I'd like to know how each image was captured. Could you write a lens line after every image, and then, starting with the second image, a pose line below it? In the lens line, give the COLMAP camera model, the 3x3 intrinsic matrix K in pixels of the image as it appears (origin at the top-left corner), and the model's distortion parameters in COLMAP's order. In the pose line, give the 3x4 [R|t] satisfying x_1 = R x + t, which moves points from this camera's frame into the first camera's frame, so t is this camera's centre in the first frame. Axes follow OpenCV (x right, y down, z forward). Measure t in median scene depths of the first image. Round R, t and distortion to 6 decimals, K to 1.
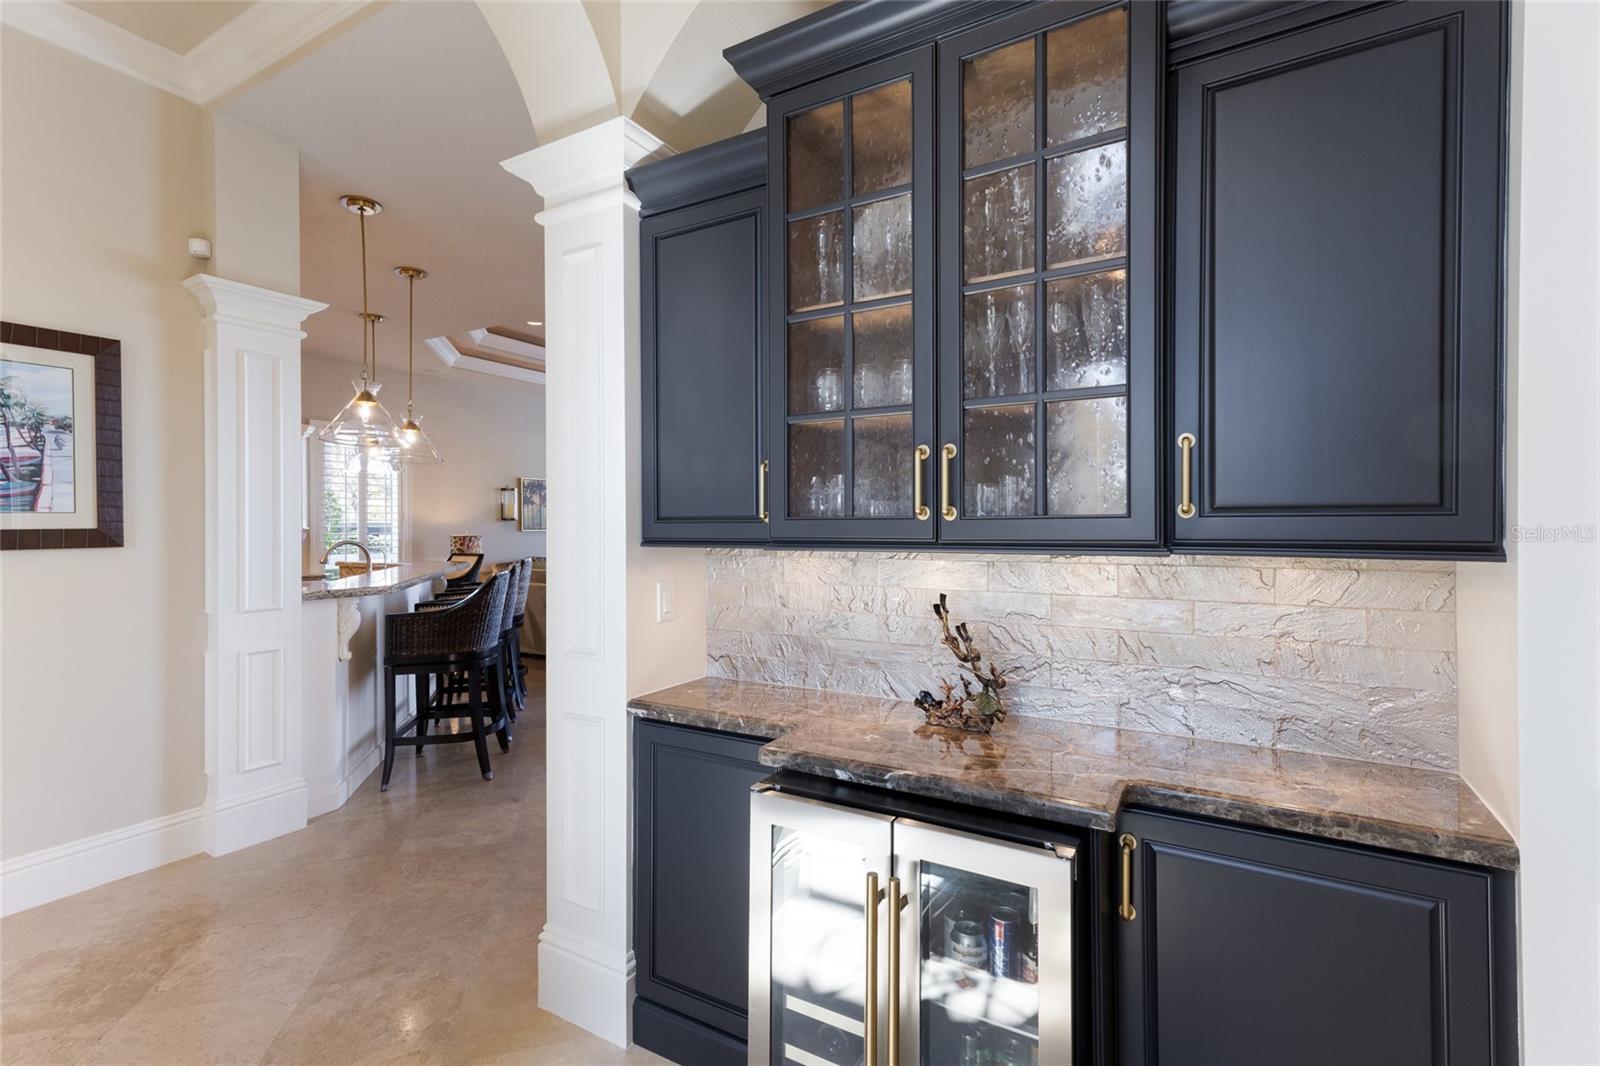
lens RADIAL K [[727.2, 0, 800.0], [0, 727.2, 533.0], [0, 0, 1]] dist [0.021312, -0.000691]
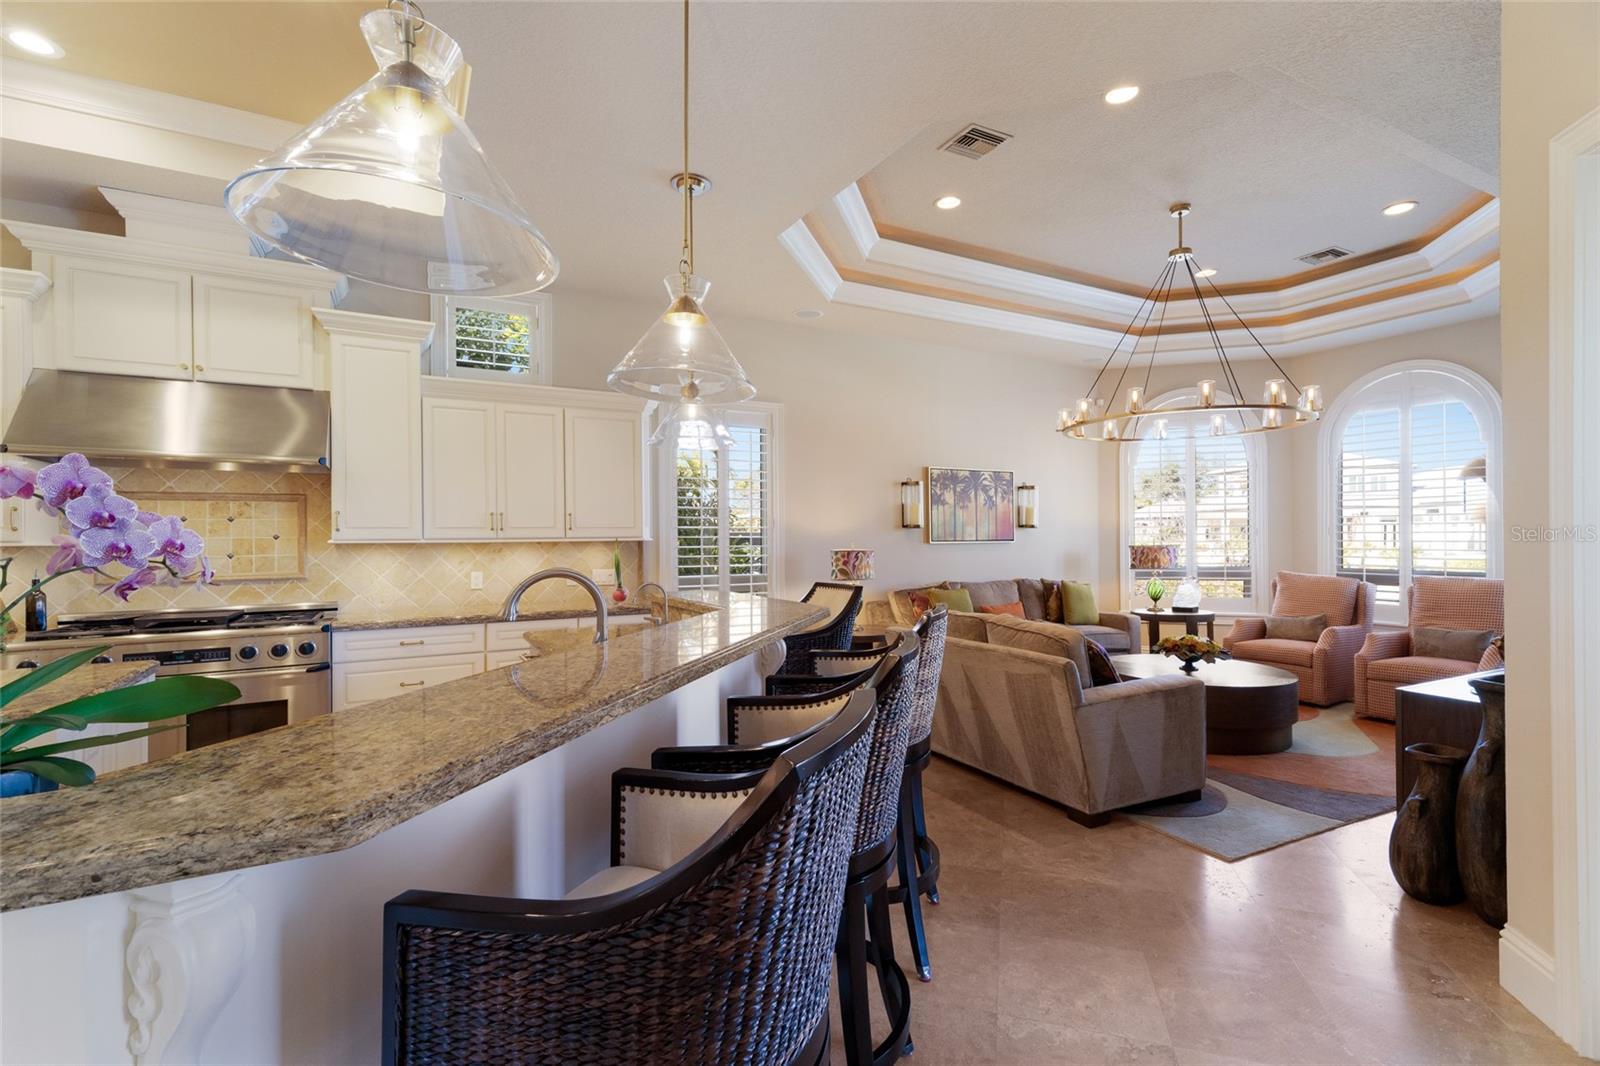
lens RADIAL K [[727.2, 0, 800.0], [0, 727.2, 533.0], [0, 0, 1]] dist [0.021312, -0.000691]
pose [[0.855443, -0.007371, -0.517844, -0.149318], [-0.000274, 0.999892, -0.014684, -0.002573], [0.517896, 0.012703, 0.855349, 0.400671]]
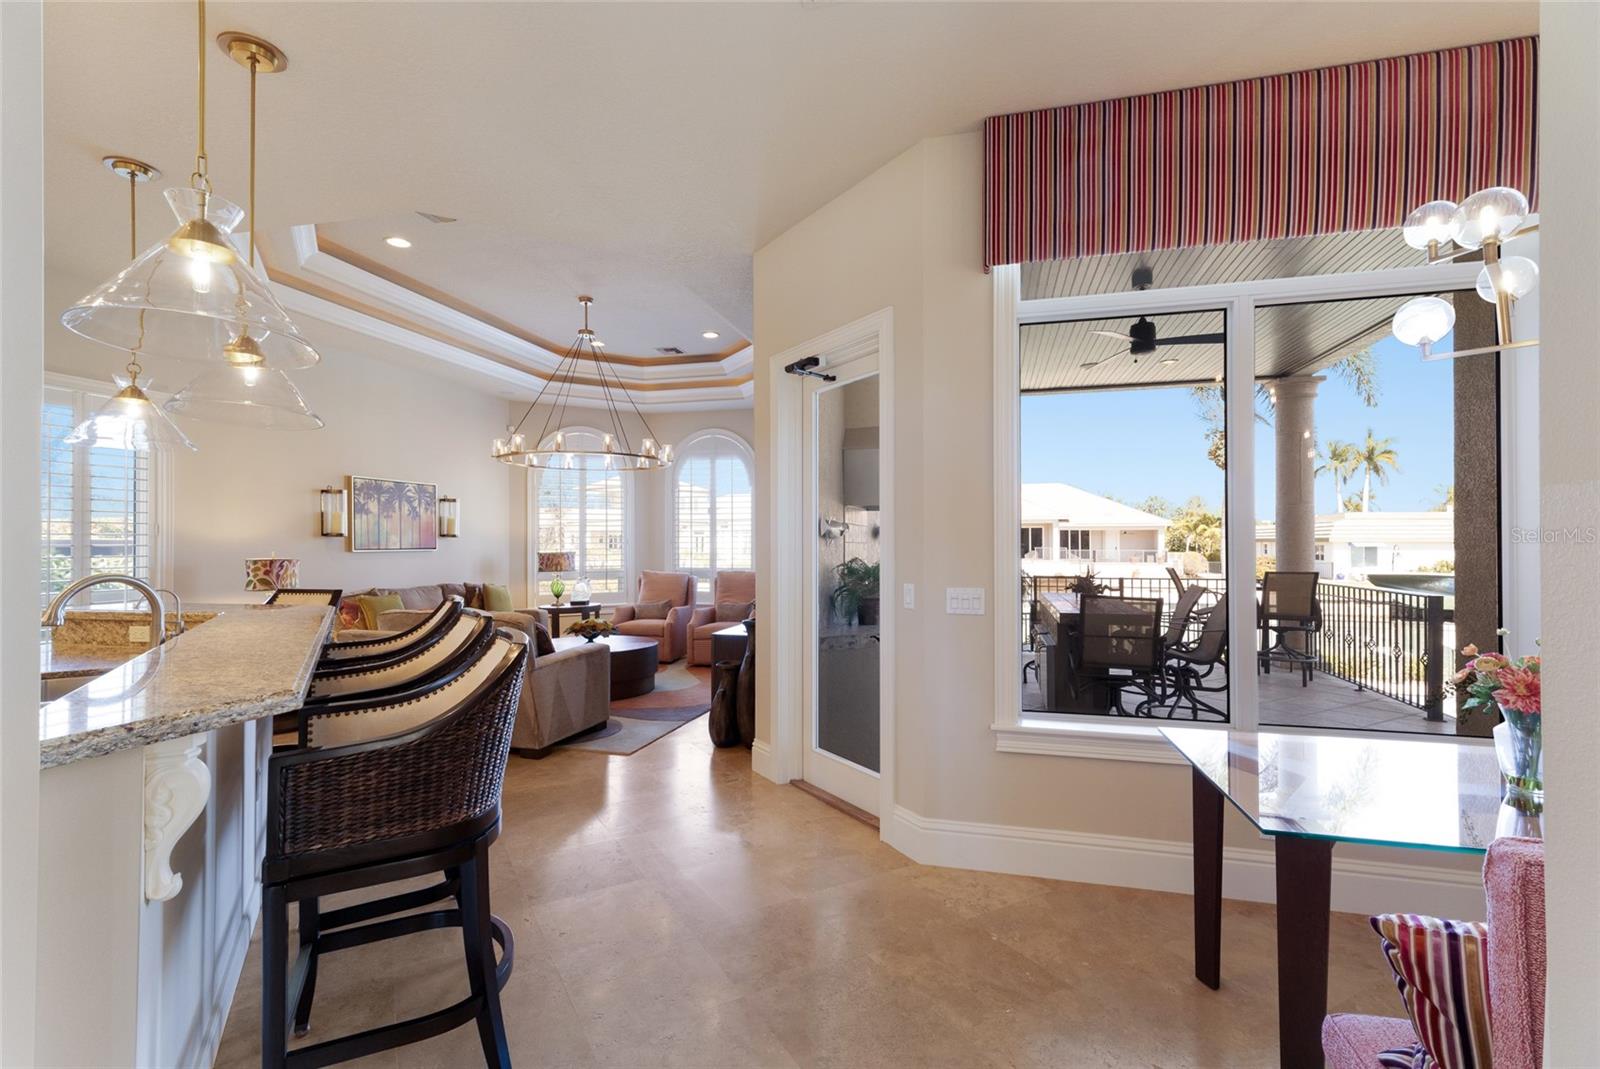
lens RADIAL K [[727.2, 0, 800.0], [0, 727.2, 534.5], [0, 0, 1]] dist [0.021312, -0.000691]
pose [[0.963992, -0.001014, 0.265928, -0.180006], [0.007189, 0.999727, -0.022248, -0.000561], [-0.265833, 0.023359, 0.963736, 0.242974]]
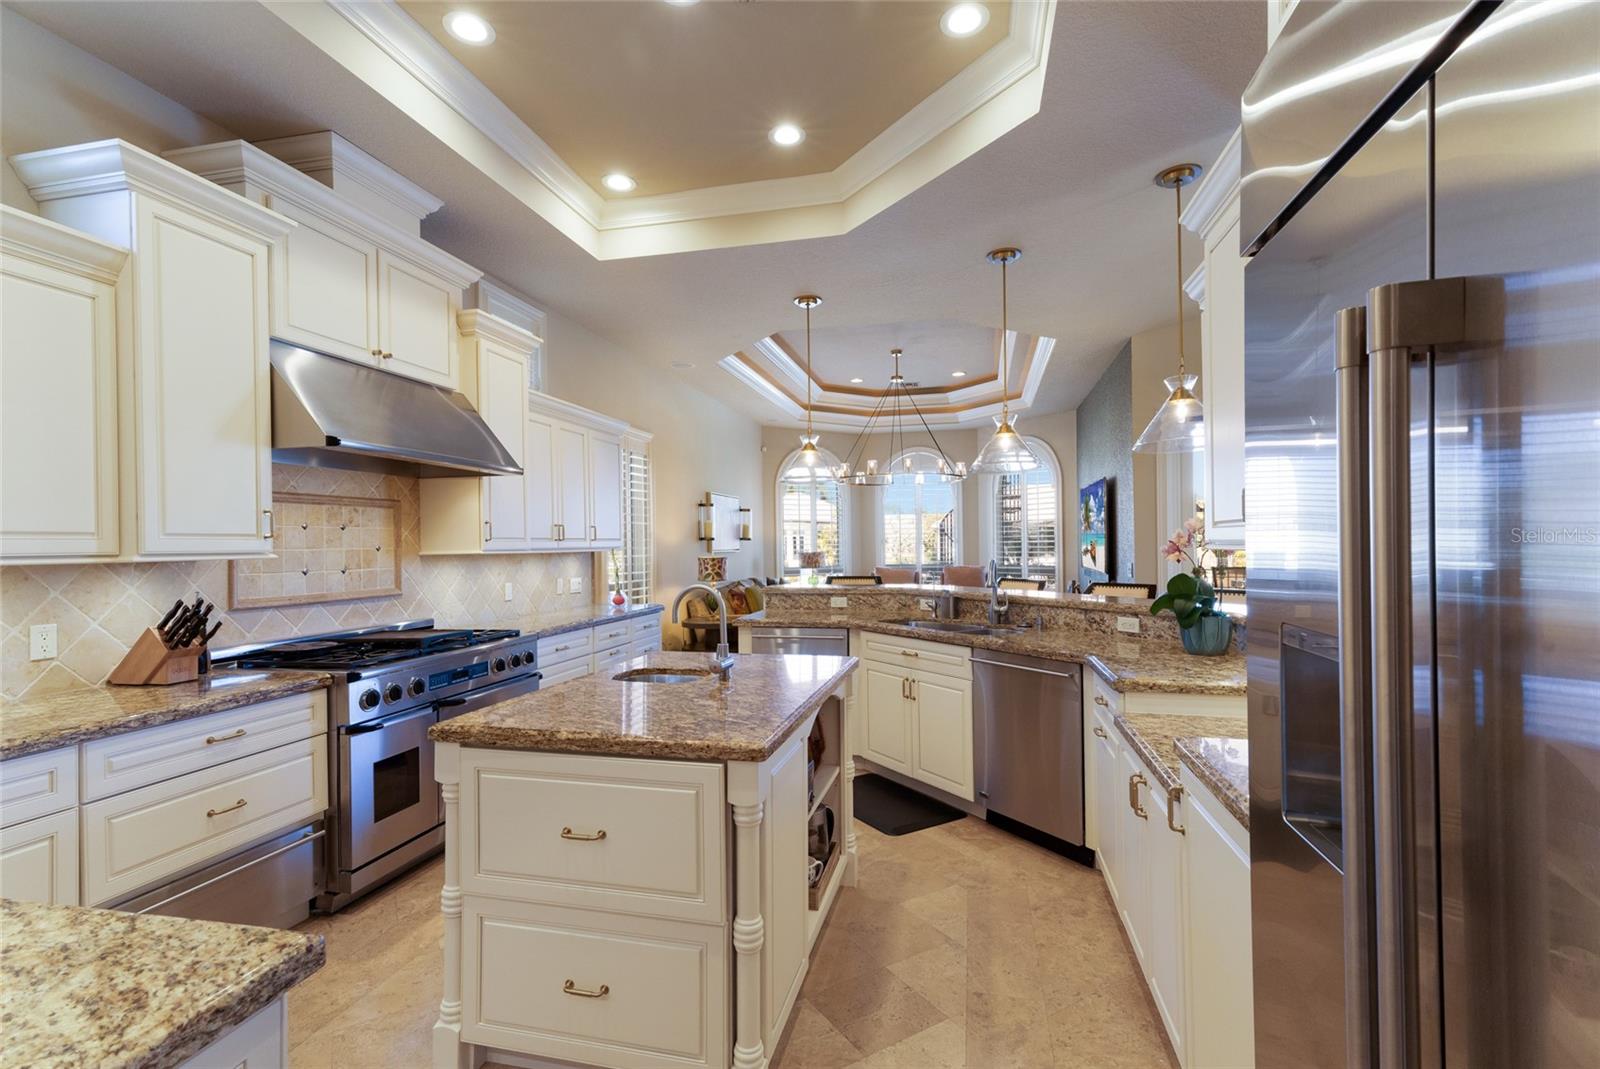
lens RADIAL K [[742.5, 0, 800.0], [0, 742.5, 534.5], [0, 0, 1]] dist [0.004882, -0.000153]
pose [[0.955965, -0.005263, 0.293432, -0.630853], [0.012782, 0.999637, -0.023710, -0.001386], [-0.293201, 0.026417, 0.955686, 0.130693]]
